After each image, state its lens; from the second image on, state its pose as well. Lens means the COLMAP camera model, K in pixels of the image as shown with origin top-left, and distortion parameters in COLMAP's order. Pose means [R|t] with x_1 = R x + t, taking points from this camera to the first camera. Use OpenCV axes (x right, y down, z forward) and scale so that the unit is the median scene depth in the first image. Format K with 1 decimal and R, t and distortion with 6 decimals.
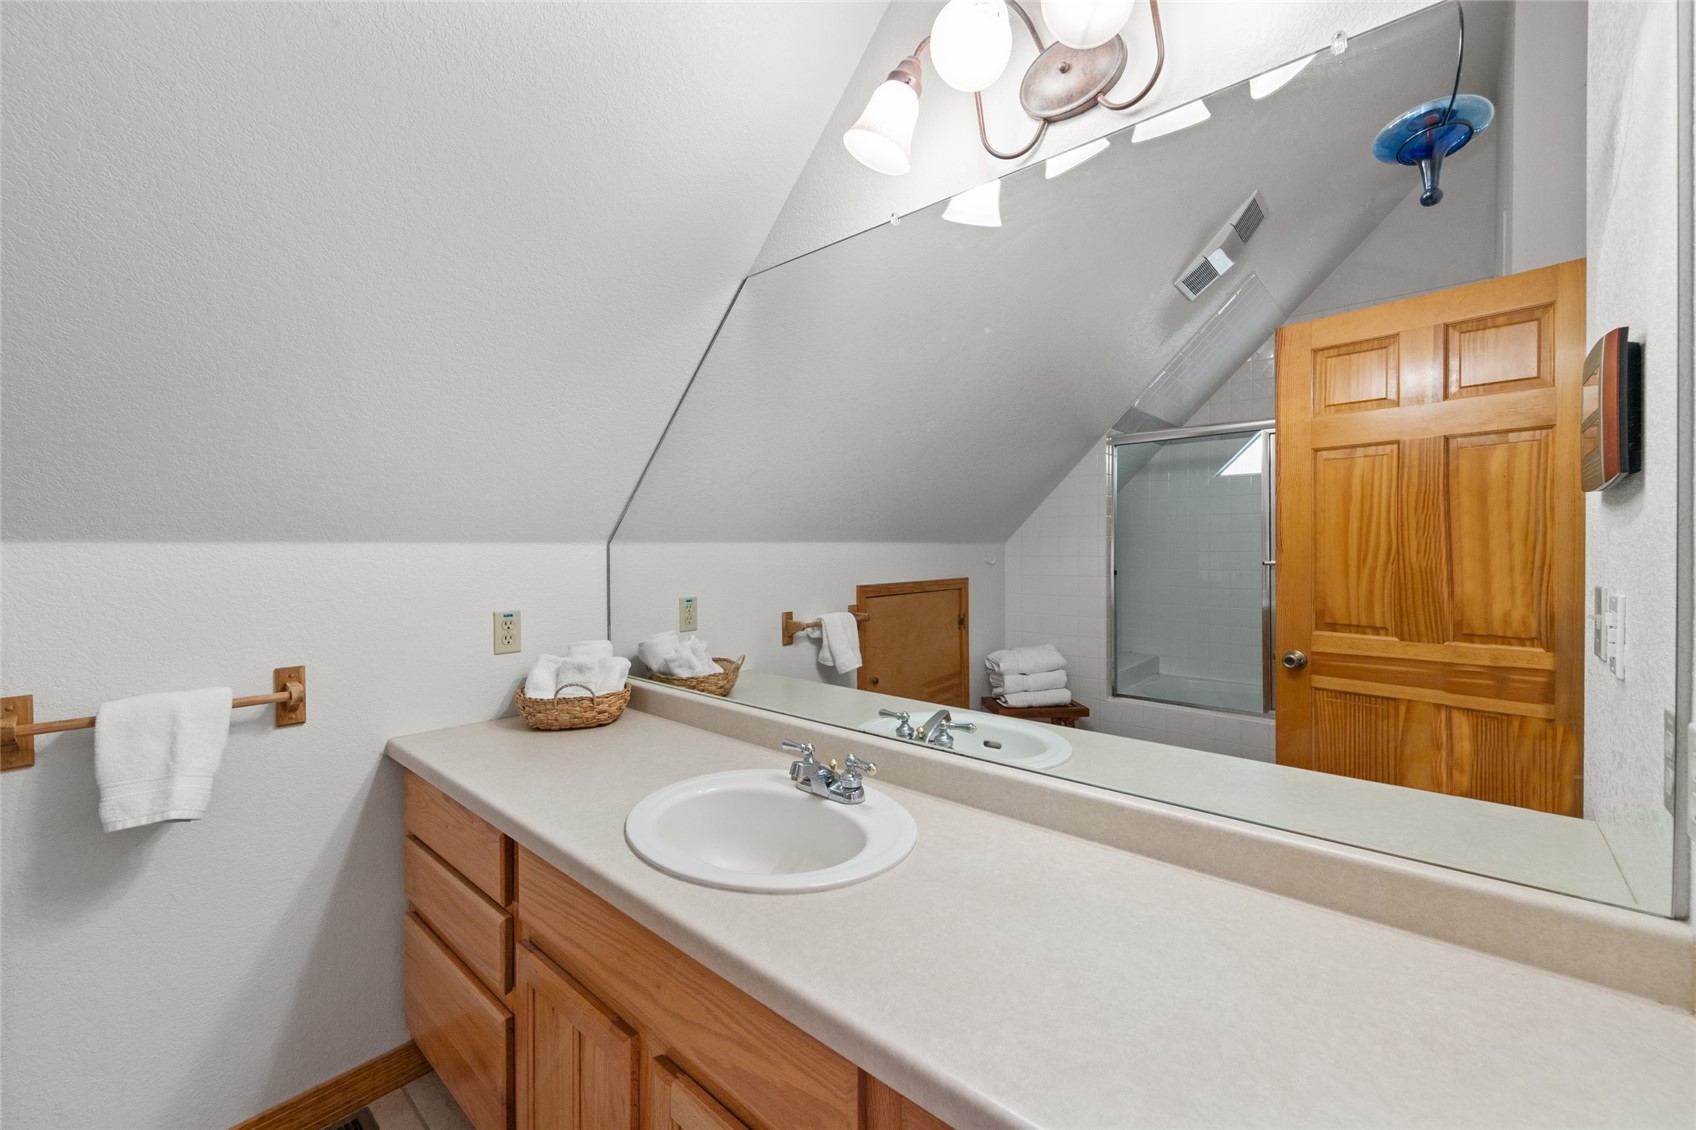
lens RADIAL K [[674.6, 0, 853.8], [0, 674.6, 558.2], [0, 0, 1]] dist [-0.002695, -0.000200]
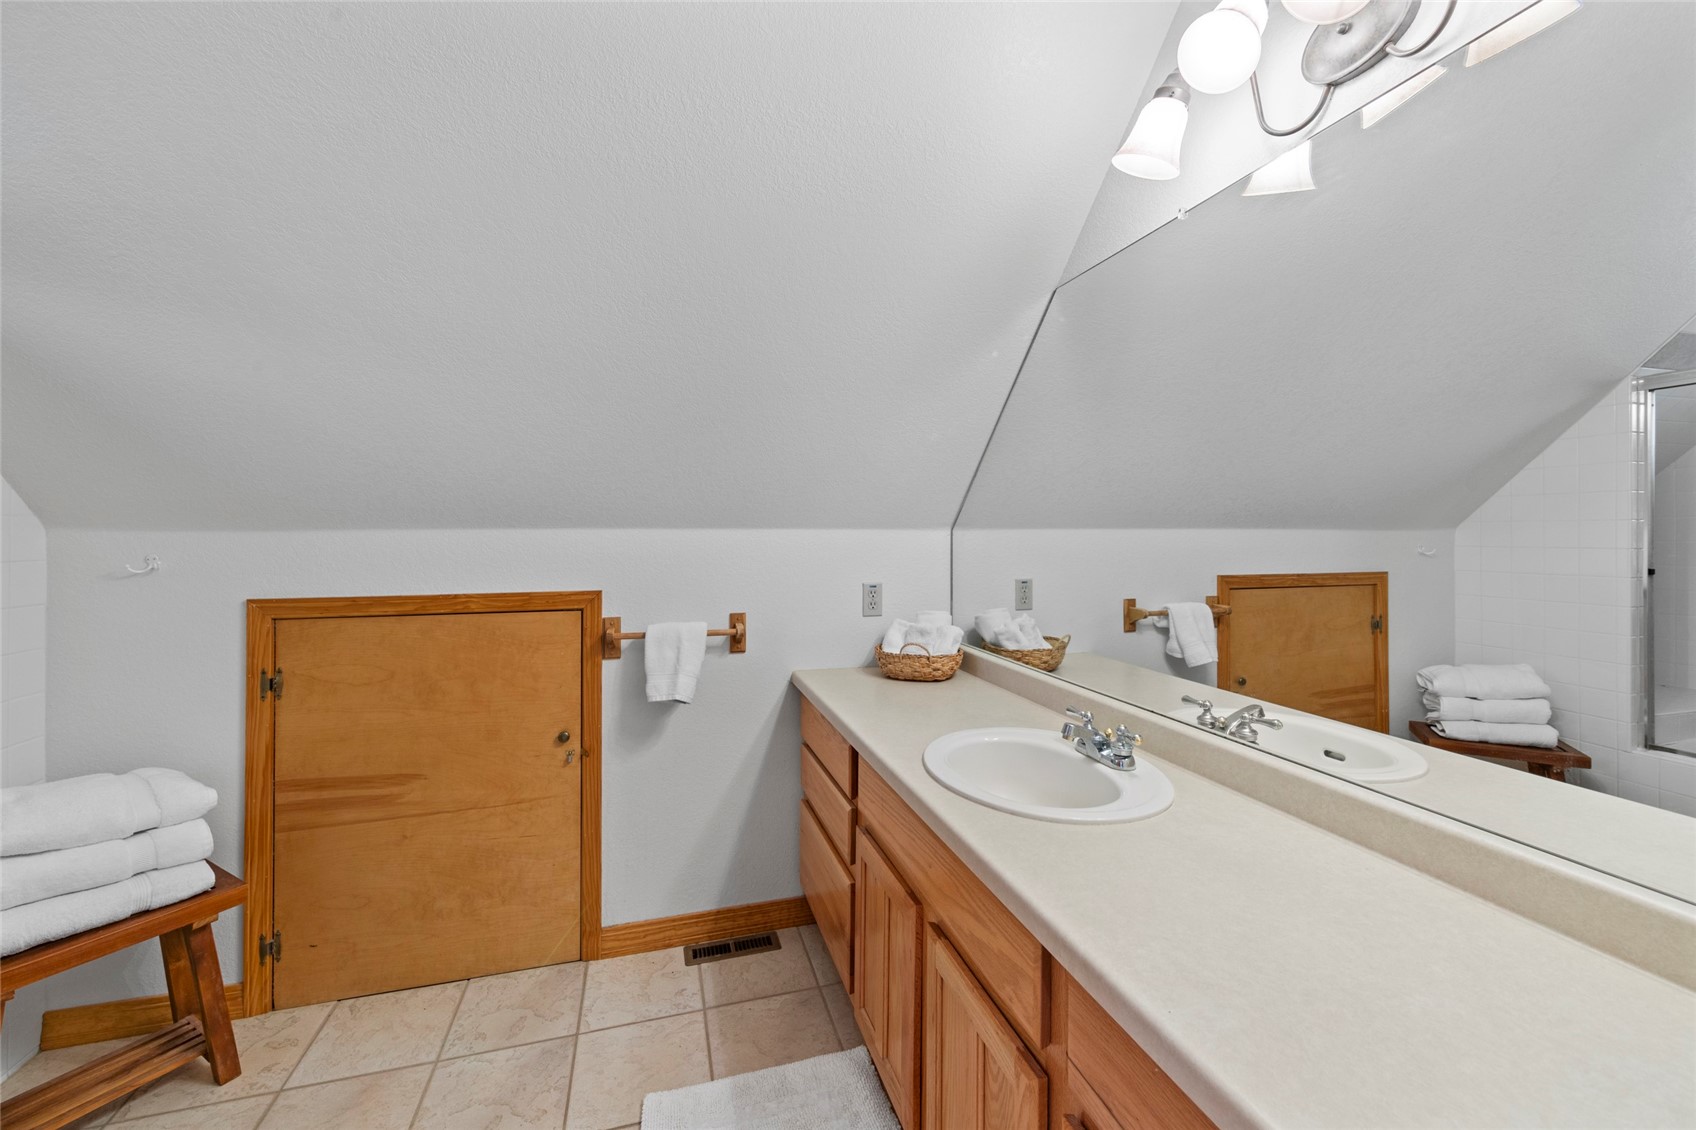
lens RADIAL K [[684.8, 0, 847.6], [0, 684.8, 538.1], [0, 0, 1]] dist [0.000146, 0.000115]
pose [[0.838311, 0.006947, -0.545148, 0.183926], [-0.012552, 0.999900, -0.006560, 0.004090], [0.545048, 0.012342, 0.838314, -0.132146]]
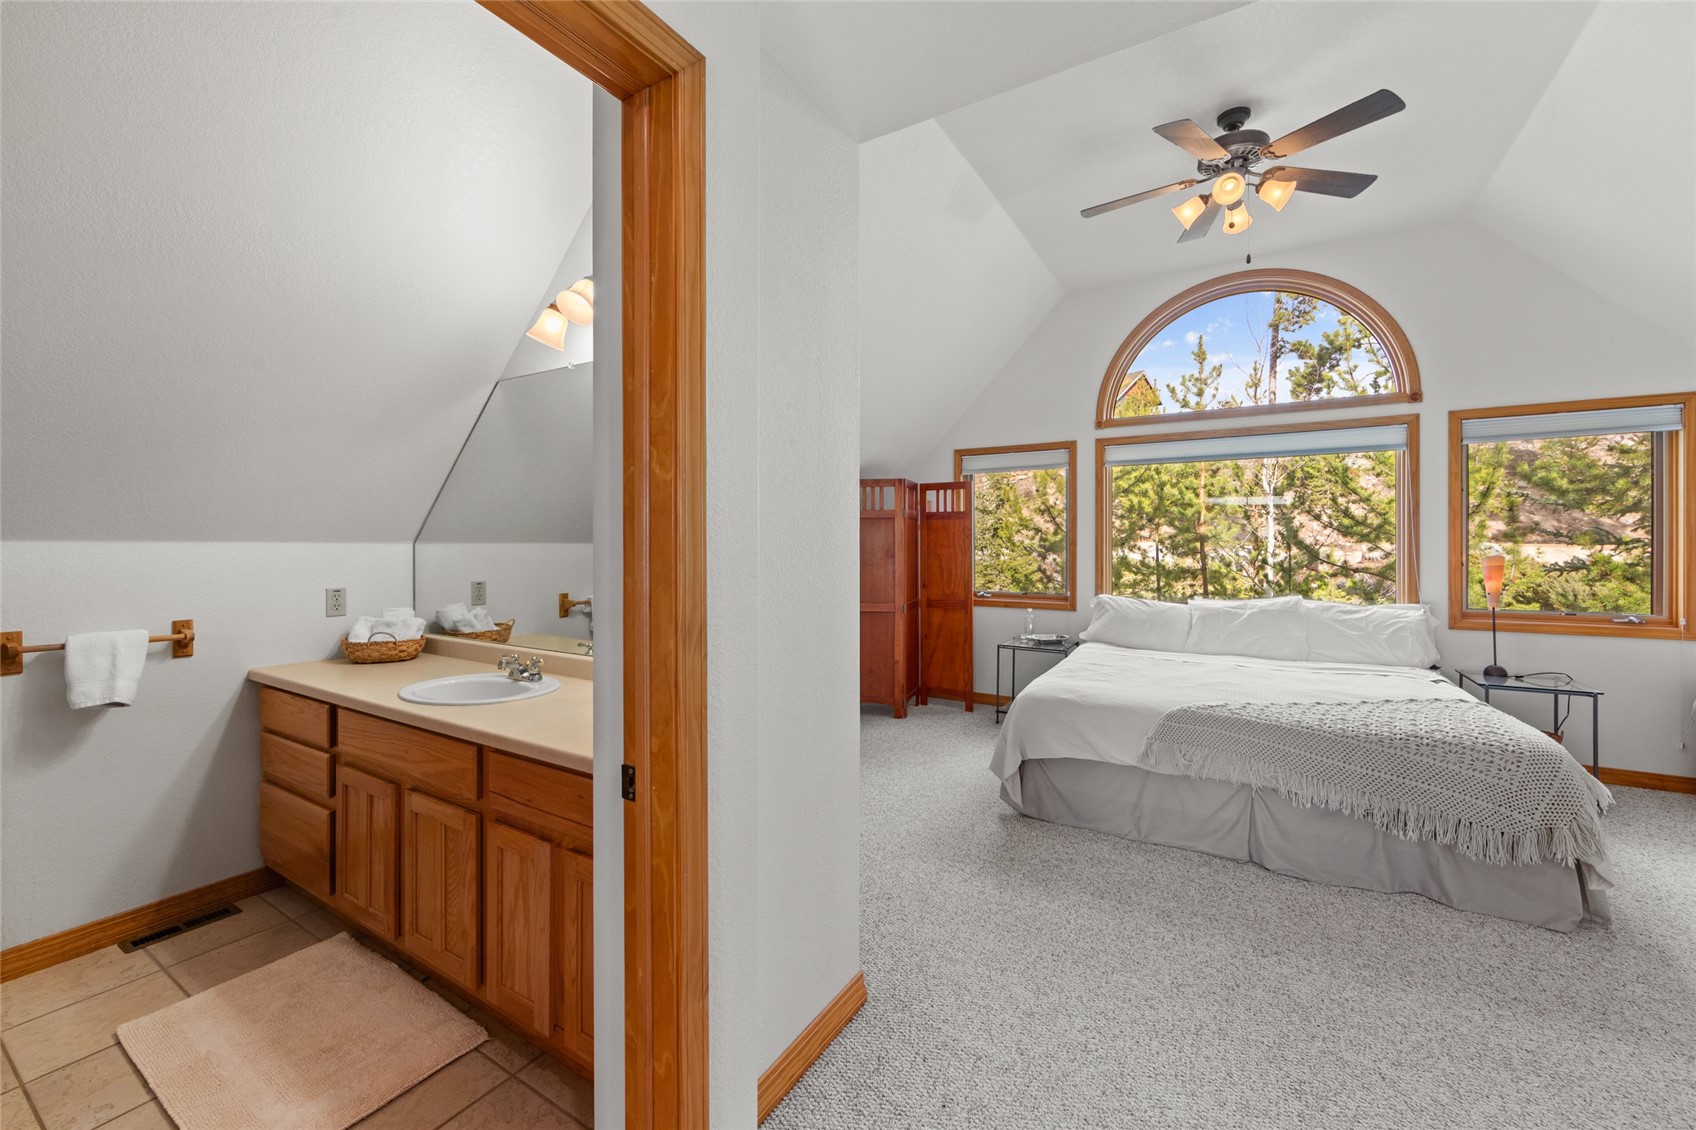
lens RADIAL K [[678.1, 0, 848.5], [0, 678.1, 552.5], [0, 0, 1]] dist [-0.002020, -0.000443]
pose [[0.987460, 0.003167, 0.157840, 0.462176], [-0.001761, 0.999958, -0.009045, 0.013961], [-0.157862, 0.008654, 0.987423, -0.826913]]
